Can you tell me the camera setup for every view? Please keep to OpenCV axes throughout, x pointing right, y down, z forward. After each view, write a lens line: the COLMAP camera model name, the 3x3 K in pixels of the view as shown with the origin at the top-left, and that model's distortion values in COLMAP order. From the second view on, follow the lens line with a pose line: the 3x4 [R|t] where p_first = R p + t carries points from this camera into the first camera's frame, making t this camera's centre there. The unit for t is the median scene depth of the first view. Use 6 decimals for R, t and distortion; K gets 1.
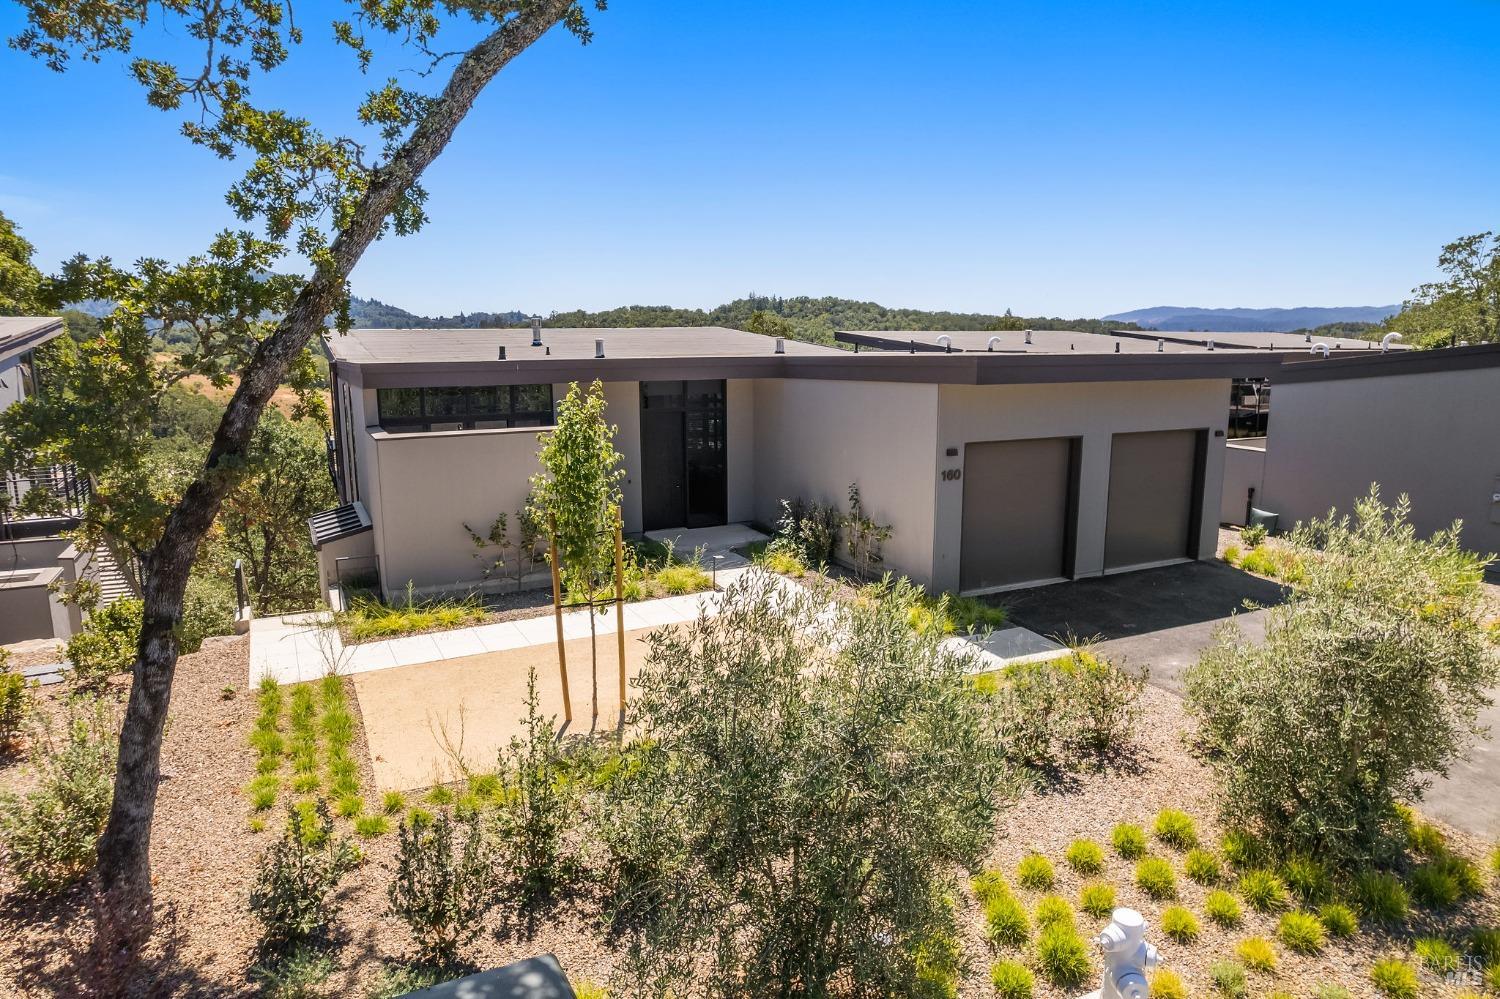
lens RADIAL K [[938.2, 0, 750.0], [0, 938.2, 499.5], [0, 0, 1]] dist [-0.003892, -0.000787]
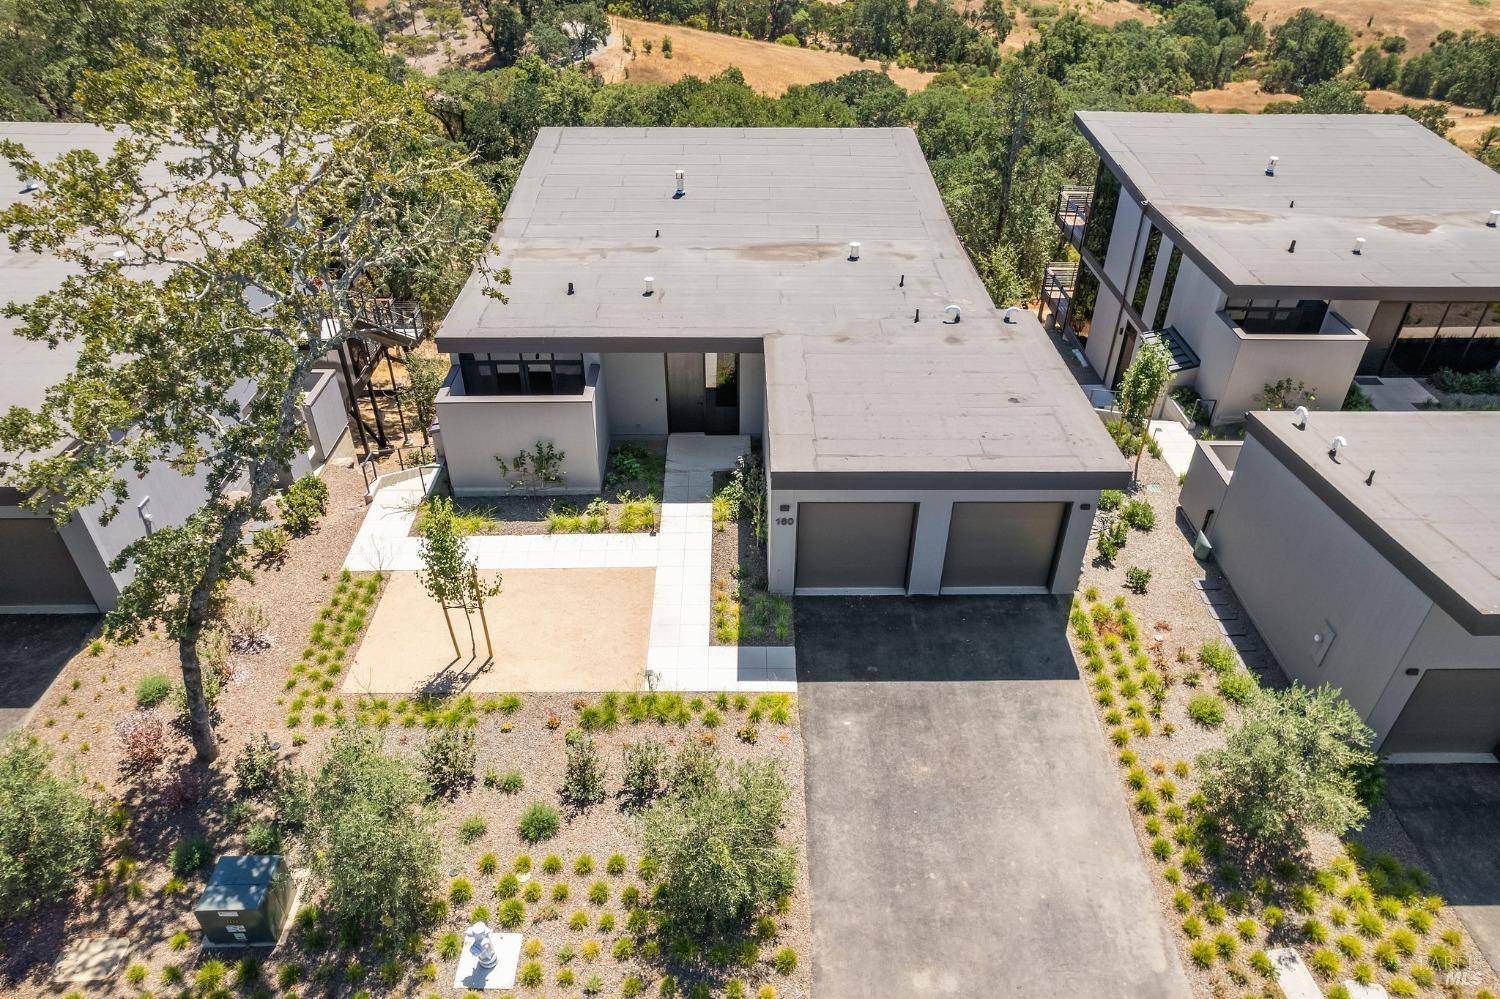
lens RADIAL K [[938.2, 0, 750.0], [0, 938.2, 499.5], [0, 0, 1]] dist [-0.003892, -0.000787]
pose [[0.896432, 0.263920, -0.356028, 0.627692], [-0.072197, 0.879579, 0.470242, -0.663926], [0.437261, -0.395836, 0.807537, -0.065933]]
